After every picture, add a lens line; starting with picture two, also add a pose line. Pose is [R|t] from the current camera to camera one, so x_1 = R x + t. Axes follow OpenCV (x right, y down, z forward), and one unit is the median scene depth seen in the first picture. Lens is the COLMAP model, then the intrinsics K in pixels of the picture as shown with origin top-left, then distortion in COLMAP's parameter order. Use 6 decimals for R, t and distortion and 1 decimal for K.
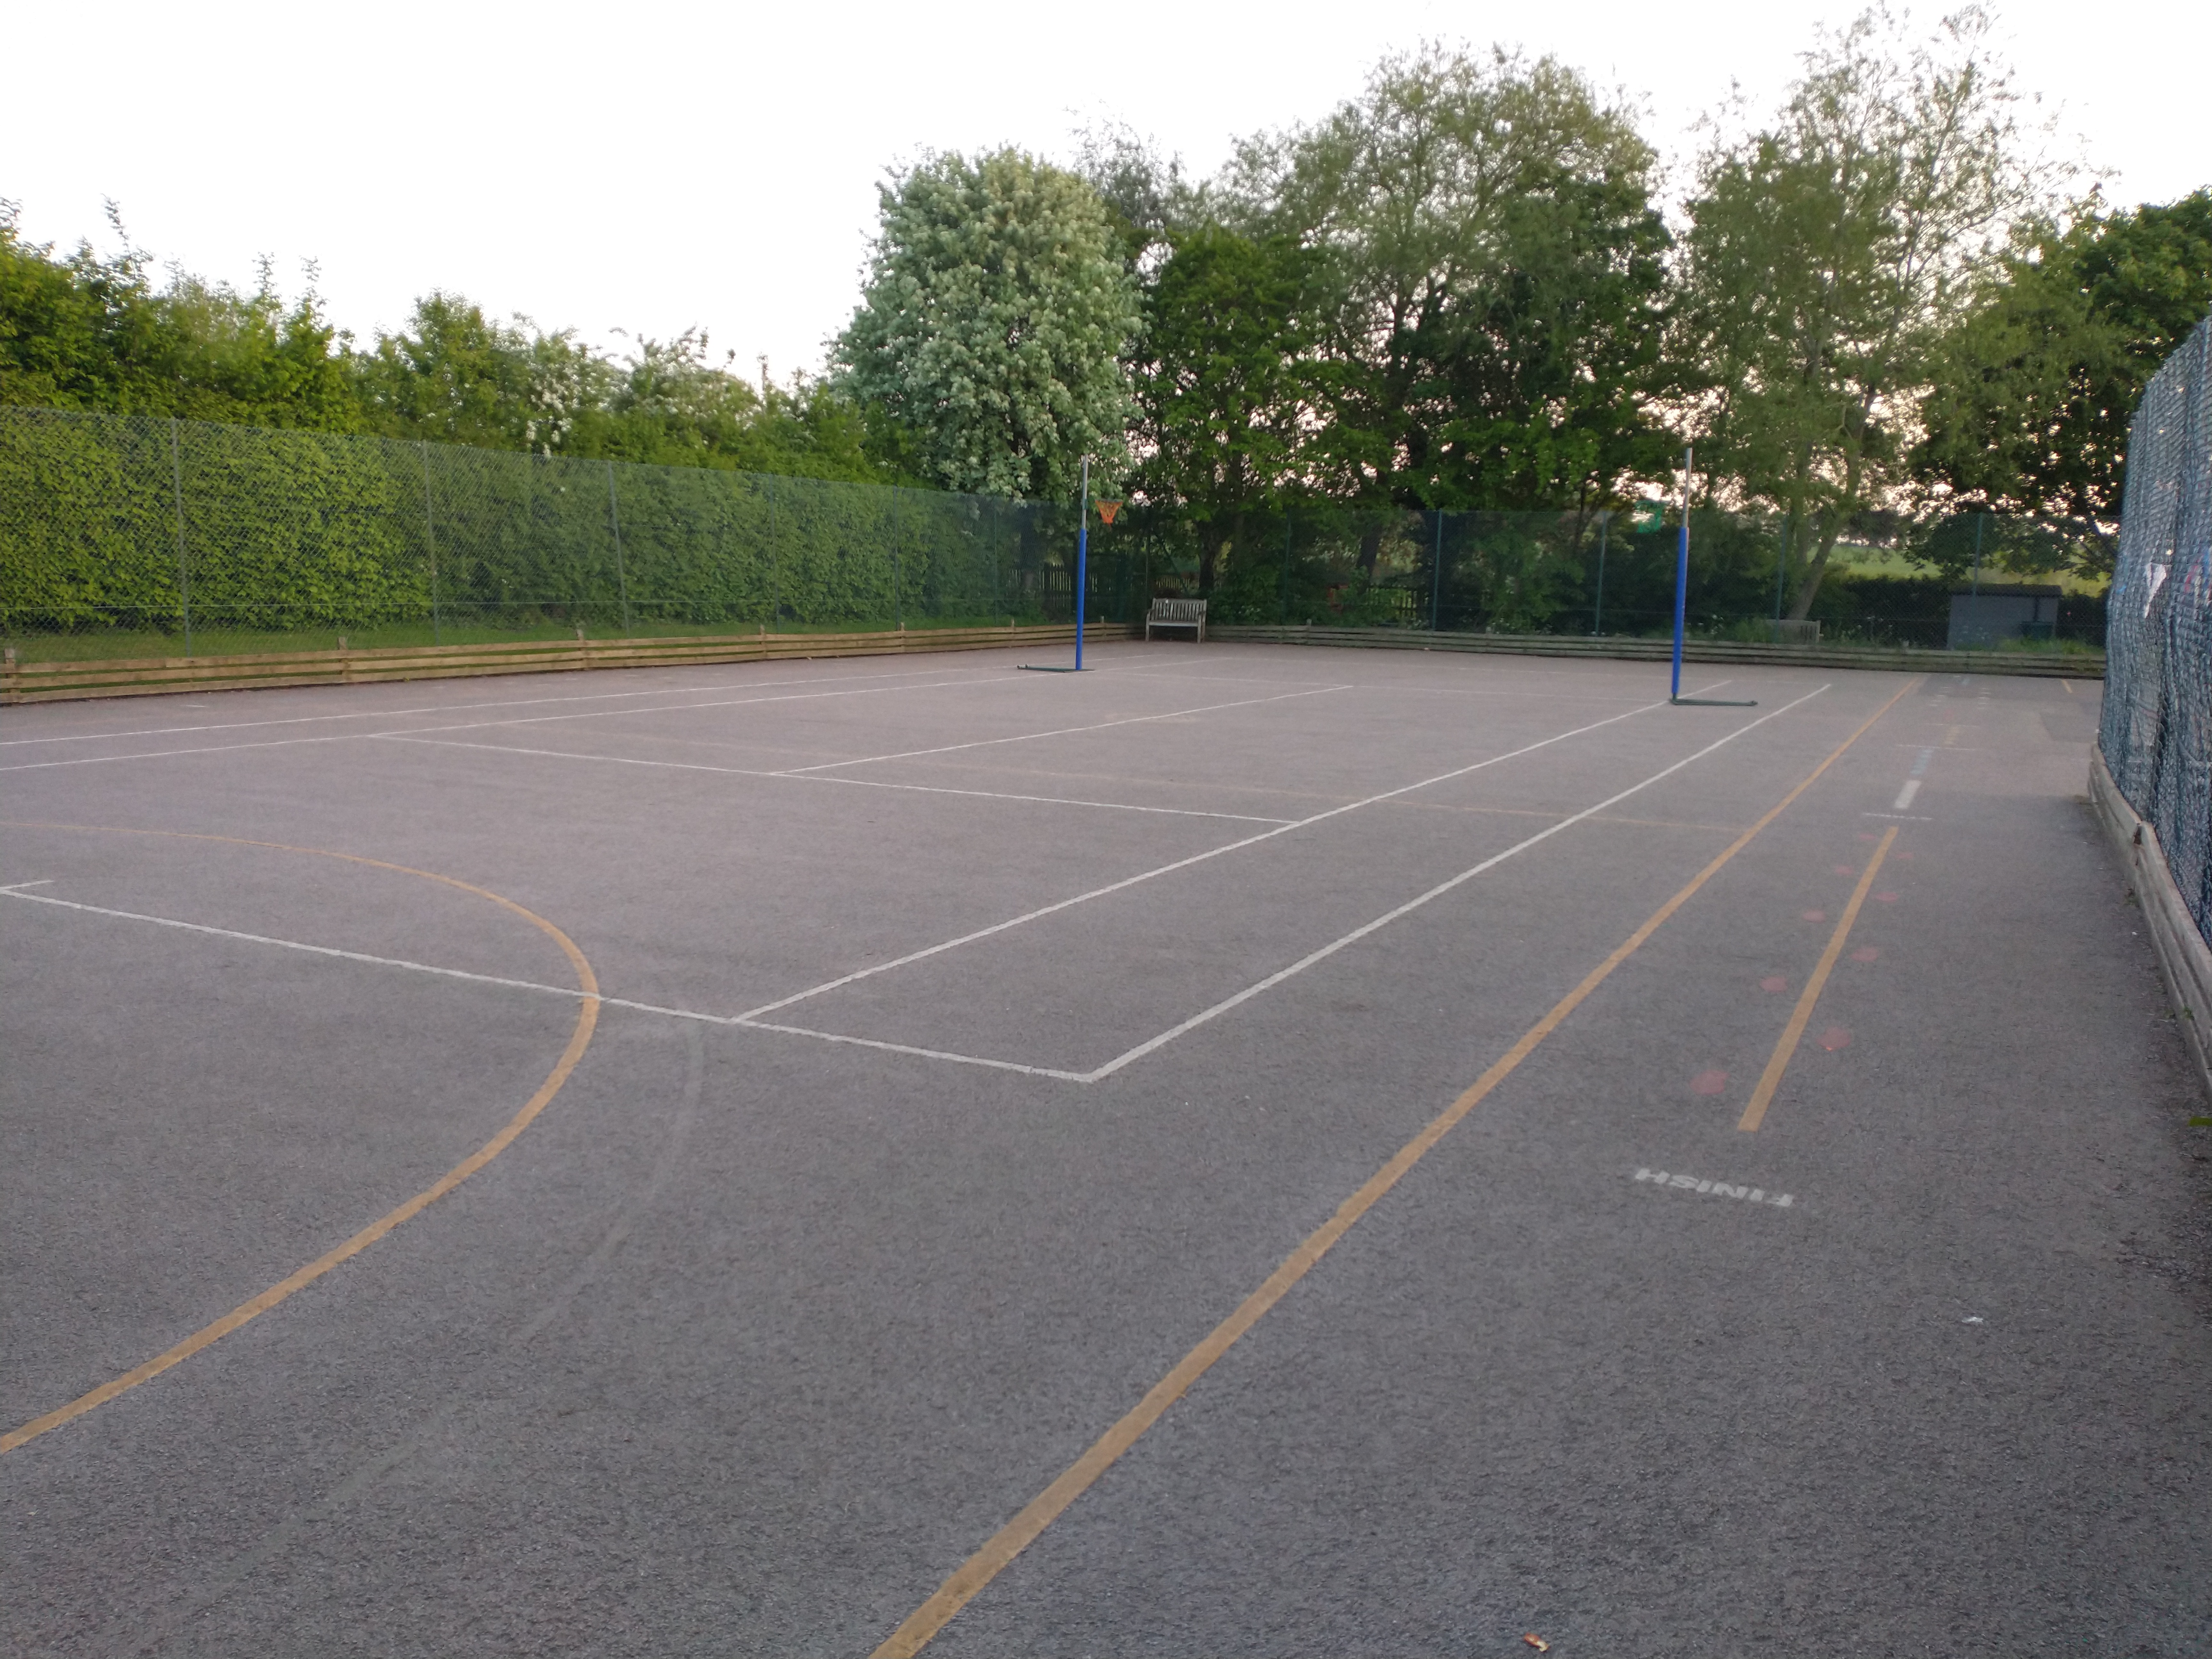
lens RADIAL K [[1747.1, 0, 1150.7], [0, 1747.1, 834.5], [0, 0, 1]] dist [0.062449, -0.107015]
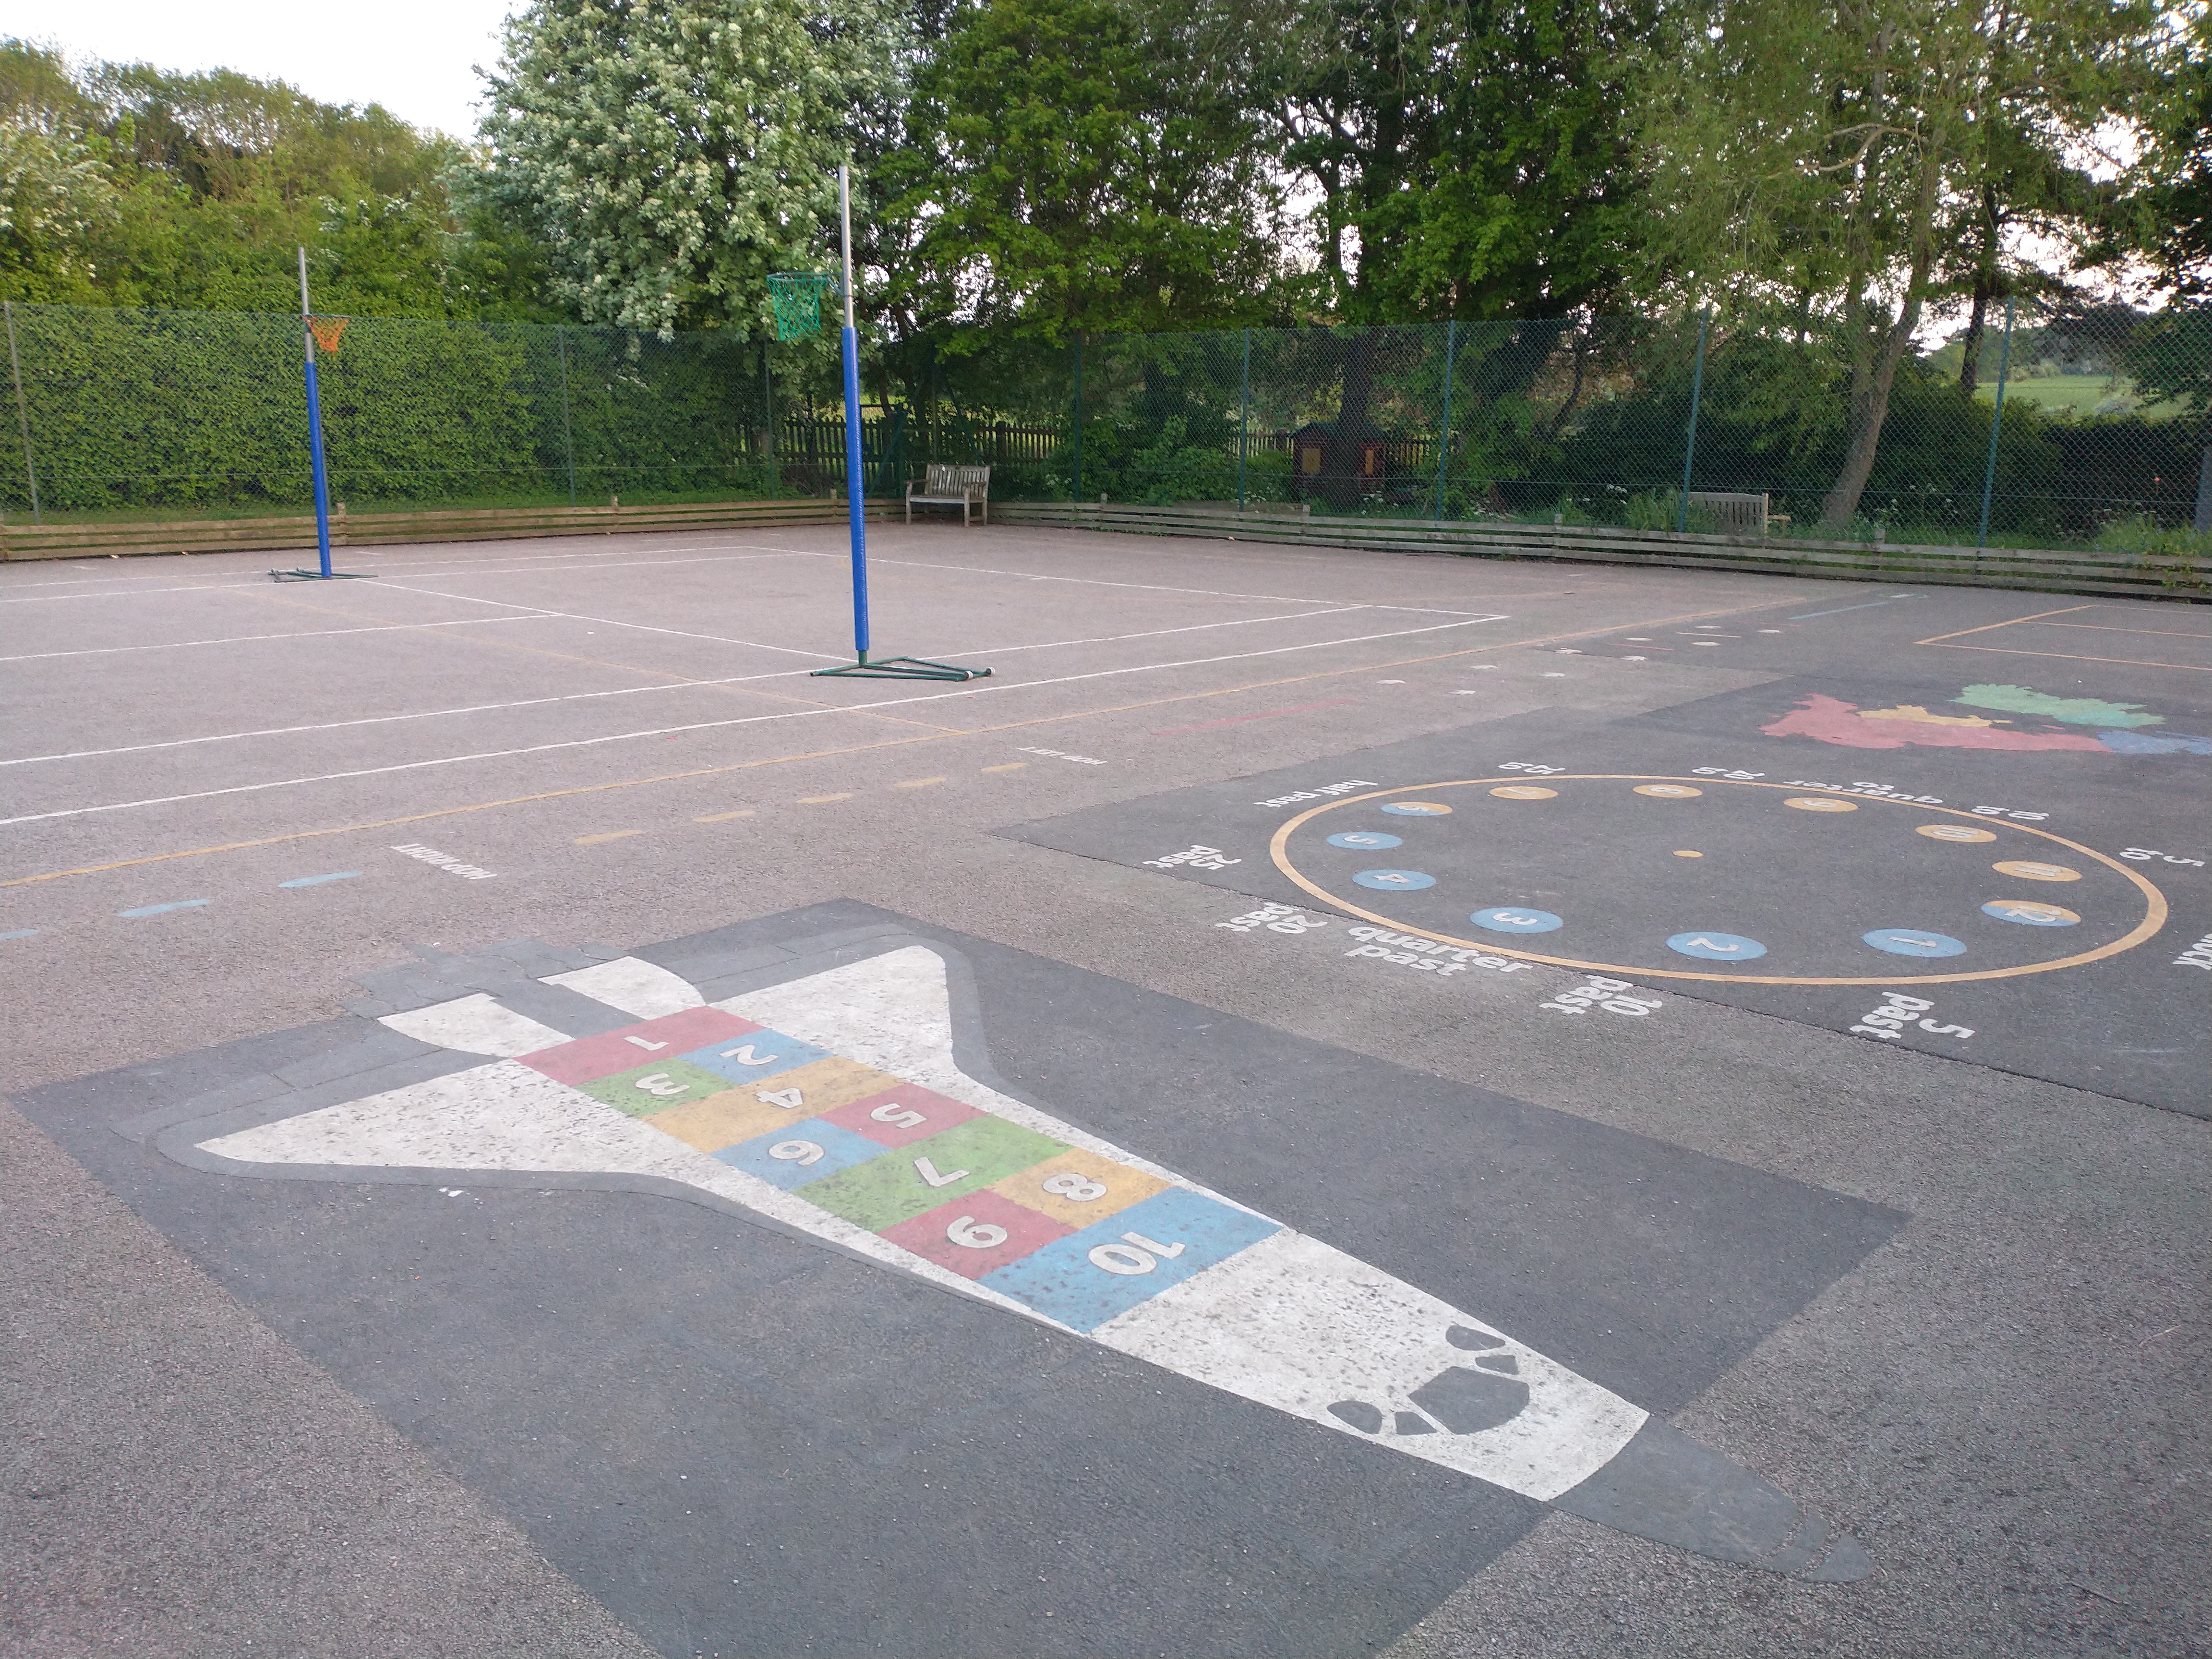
lens RADIAL K [[1747.1, 0, 1150.7], [0, 1747.1, 834.5], [0, 0, 1]] dist [0.062449, -0.107015]
pose [[0.953699, 0.051365, -0.296344, 0.360713], [-0.028791, 0.996375, 0.080047, -0.047040], [0.299381, -0.067808, 0.951721, 0.354546]]
